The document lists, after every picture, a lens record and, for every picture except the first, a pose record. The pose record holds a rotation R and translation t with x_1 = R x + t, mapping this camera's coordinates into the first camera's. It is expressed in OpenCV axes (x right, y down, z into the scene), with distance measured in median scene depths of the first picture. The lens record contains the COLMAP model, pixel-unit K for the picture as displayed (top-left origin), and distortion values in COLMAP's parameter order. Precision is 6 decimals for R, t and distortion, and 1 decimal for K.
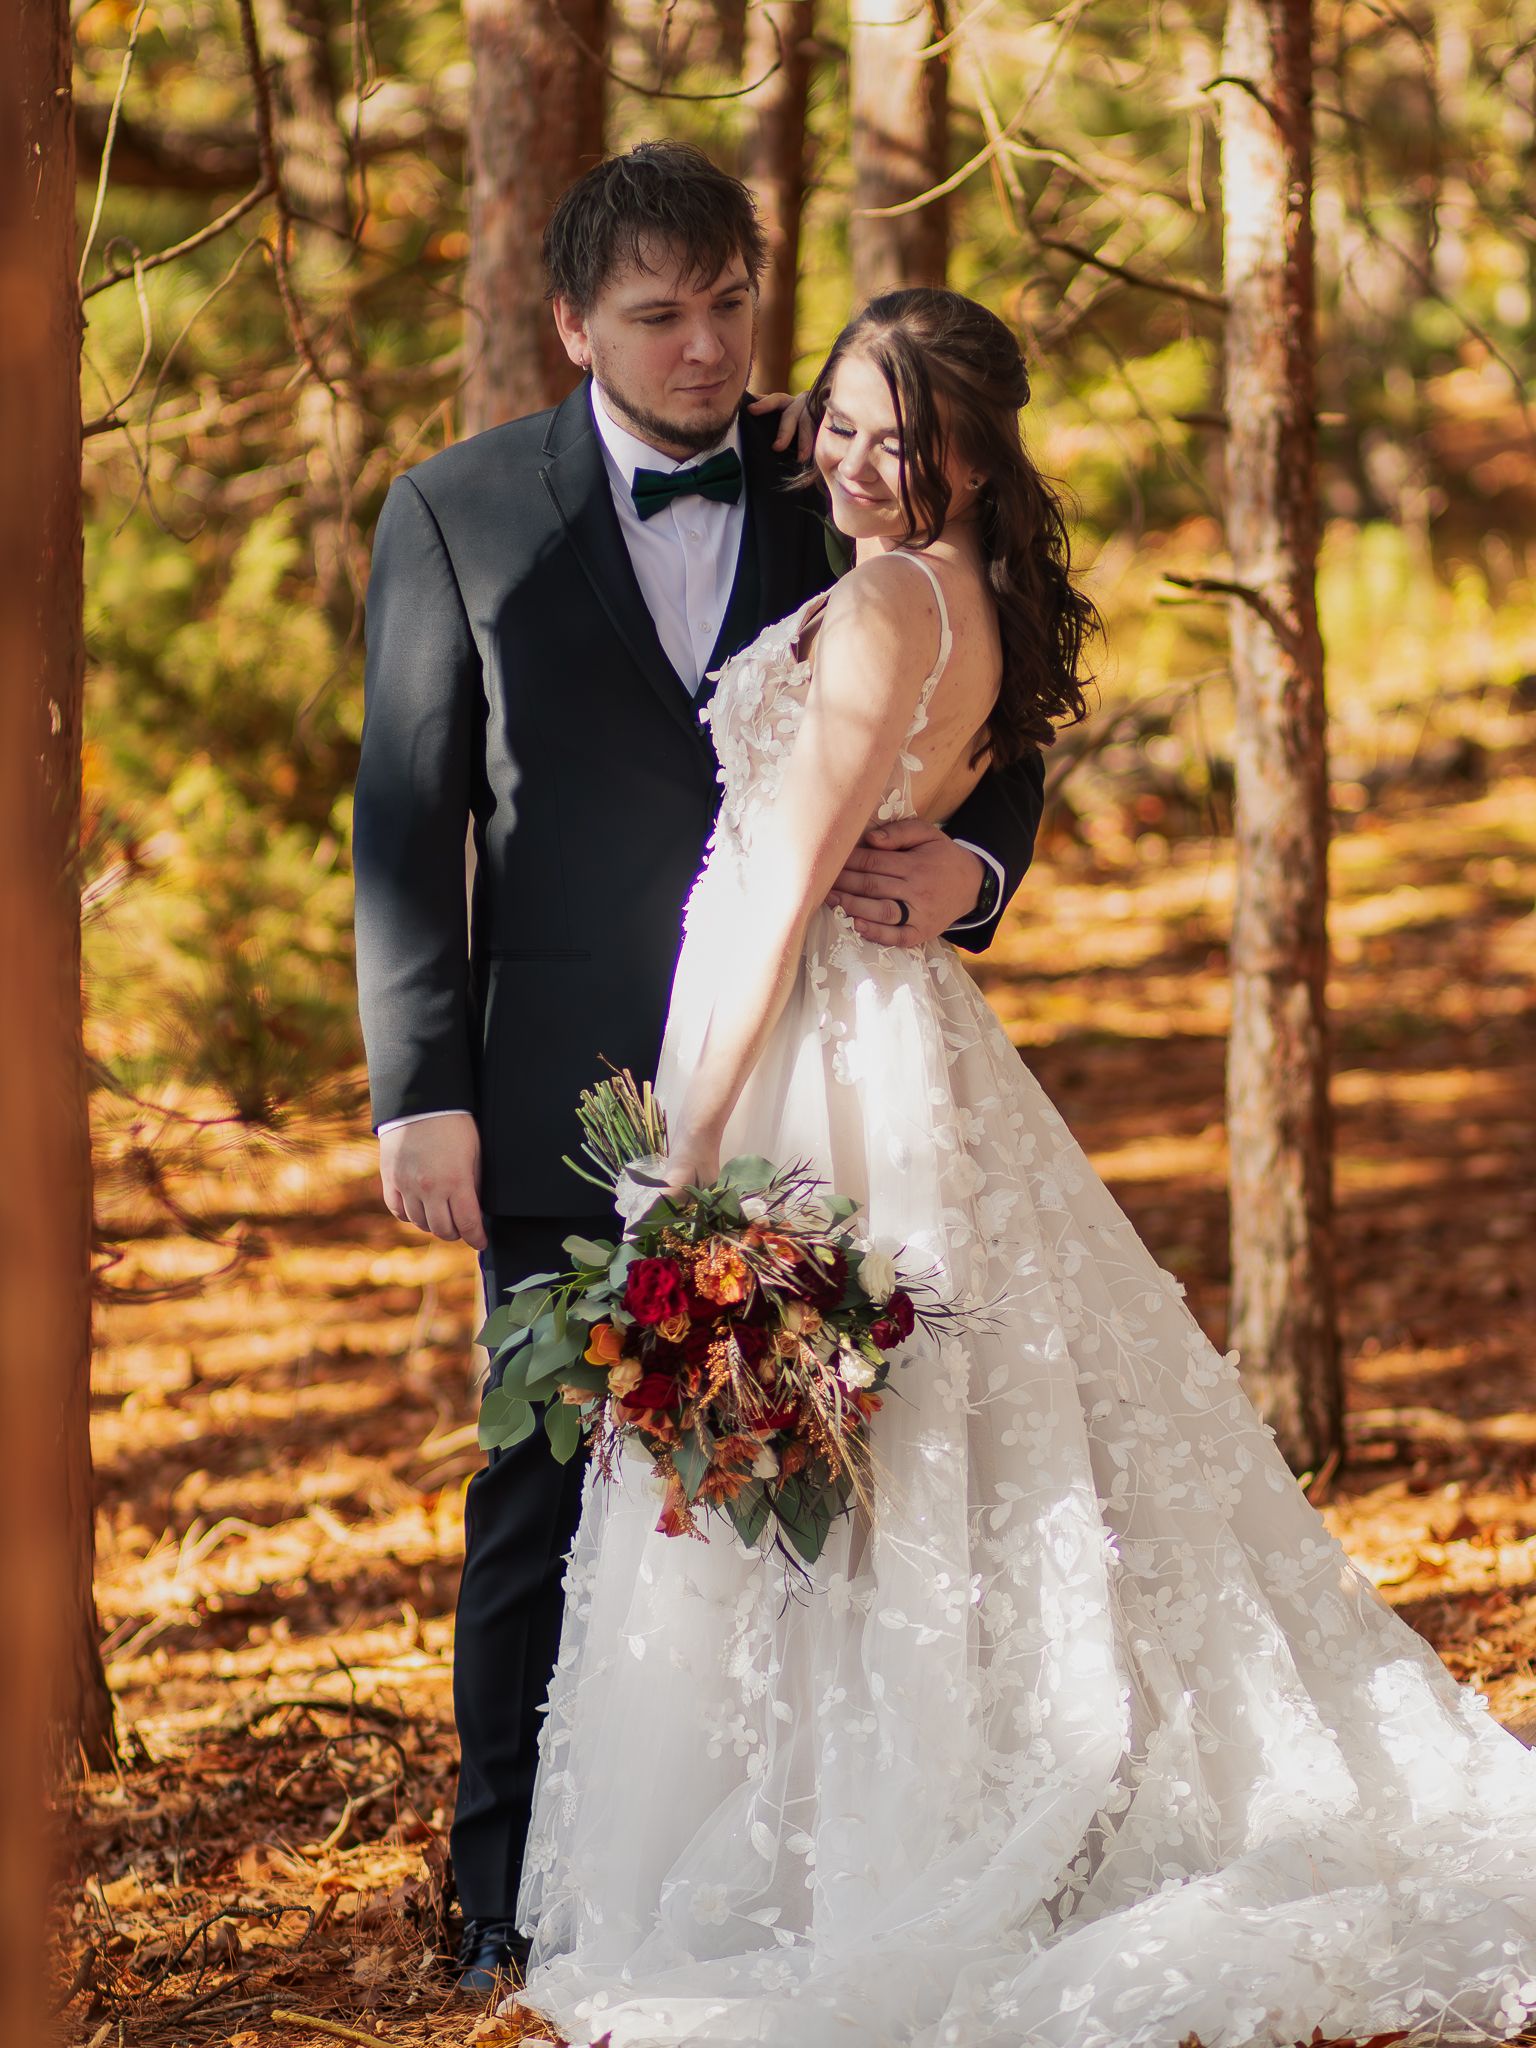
lens RADIAL K [[7990.1, 0, 444.3], [0, 7990.1, 1023.4], [0, 0, 1]] dist [-2.077629, 50.138759]
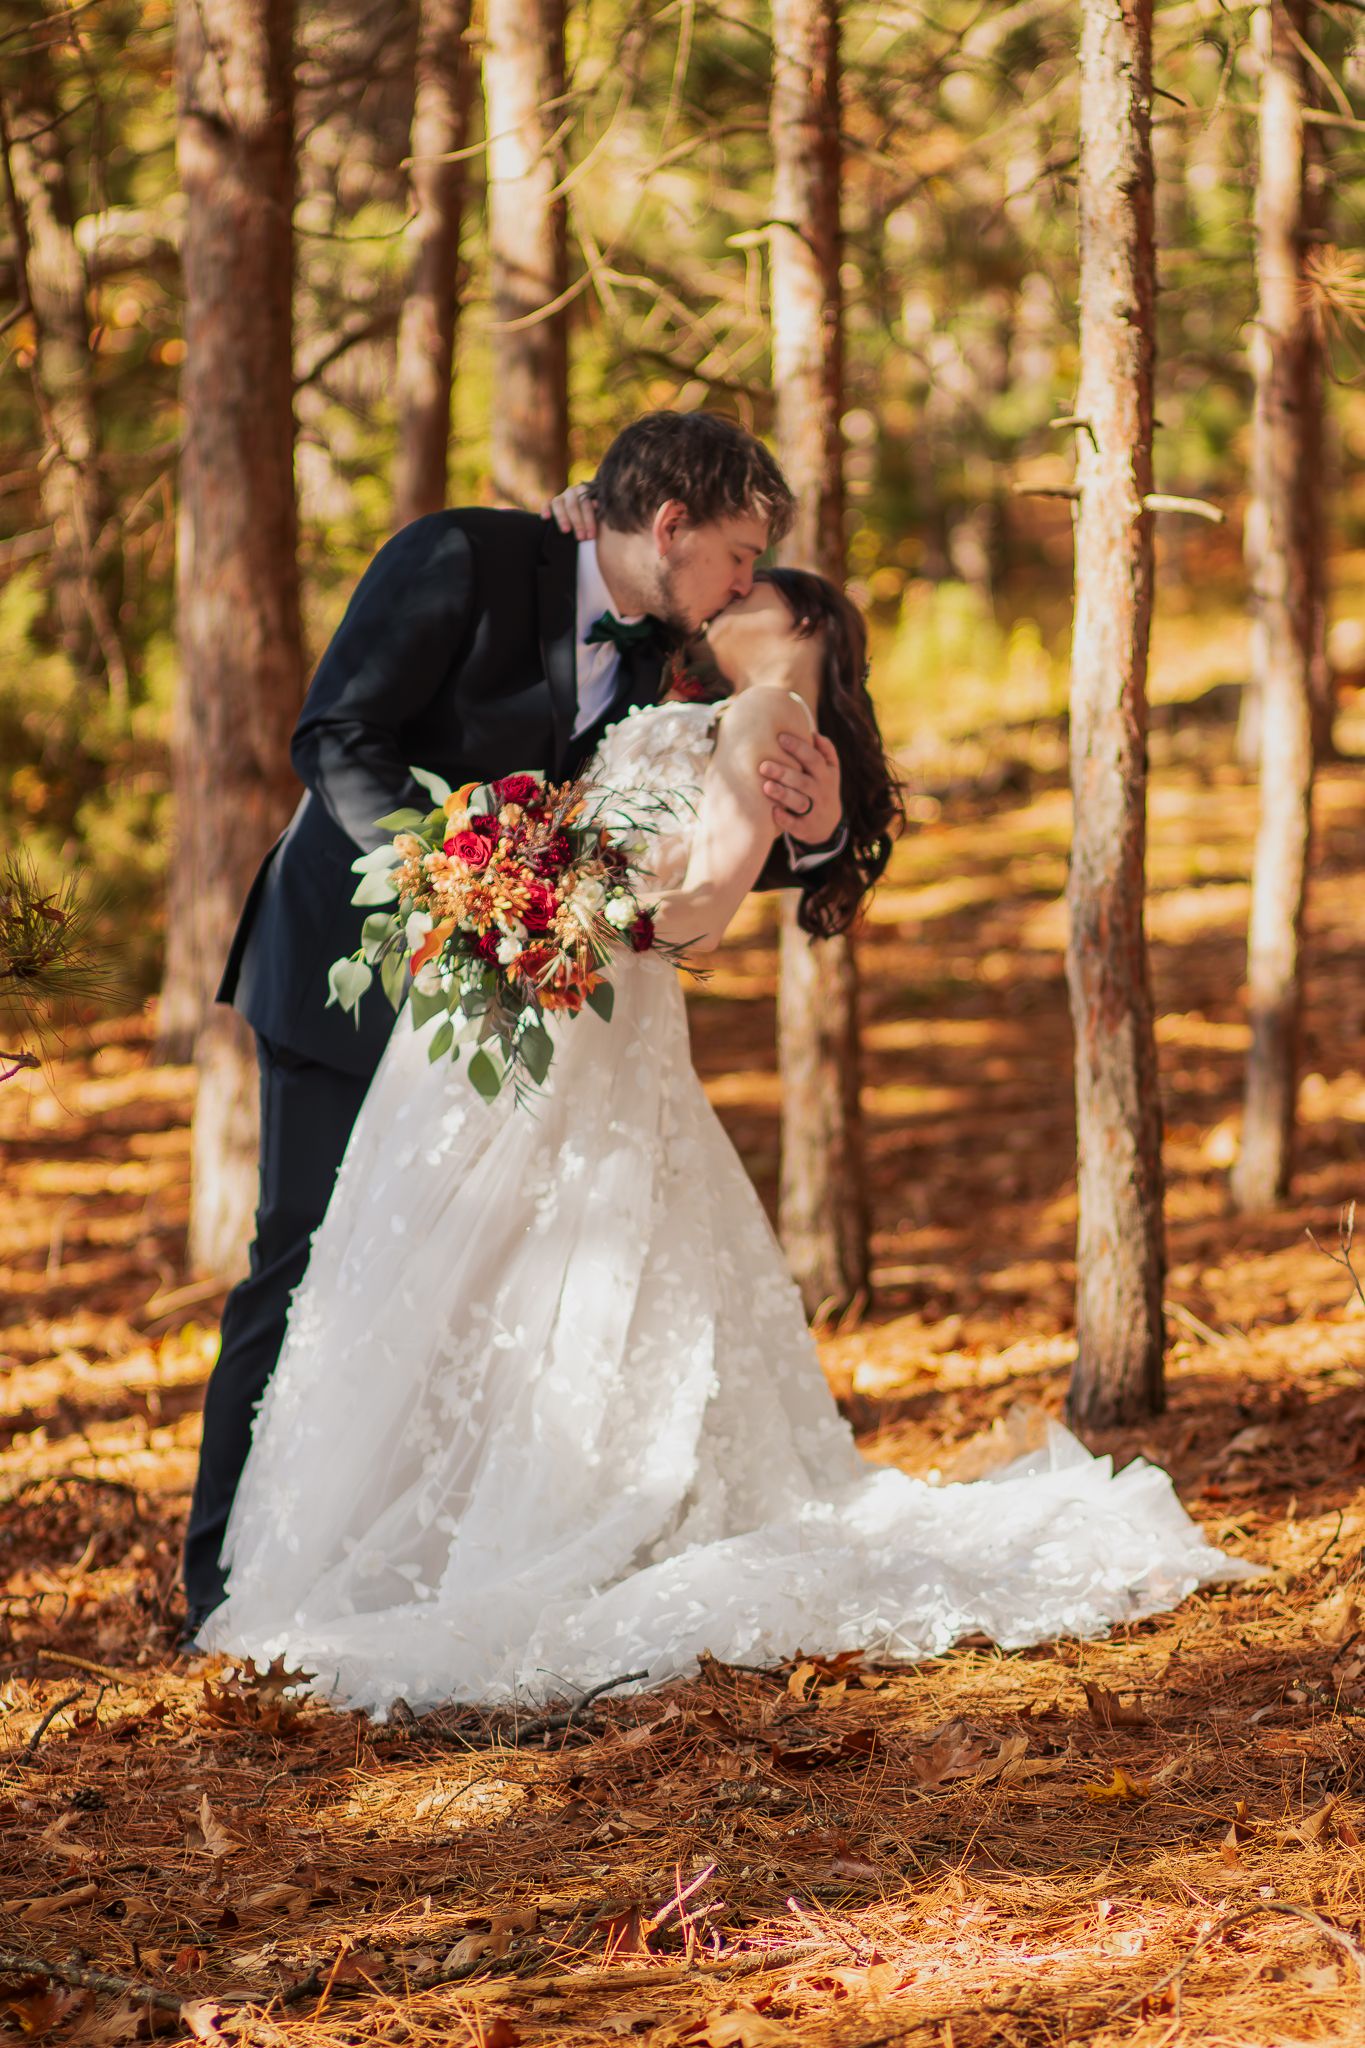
lens RADIAL K [[7714.0, 0, 682.5], [0, 7714.0, 1024.0], [0, 0, 1]] dist [0.037907, -2.444746]
pose [[0.997828, -0.003291, 0.065789, 0.001311], [0.004064, 0.999924, -0.011625, 0.023729], [-0.065746, 0.011868, 0.997766, -0.242222]]
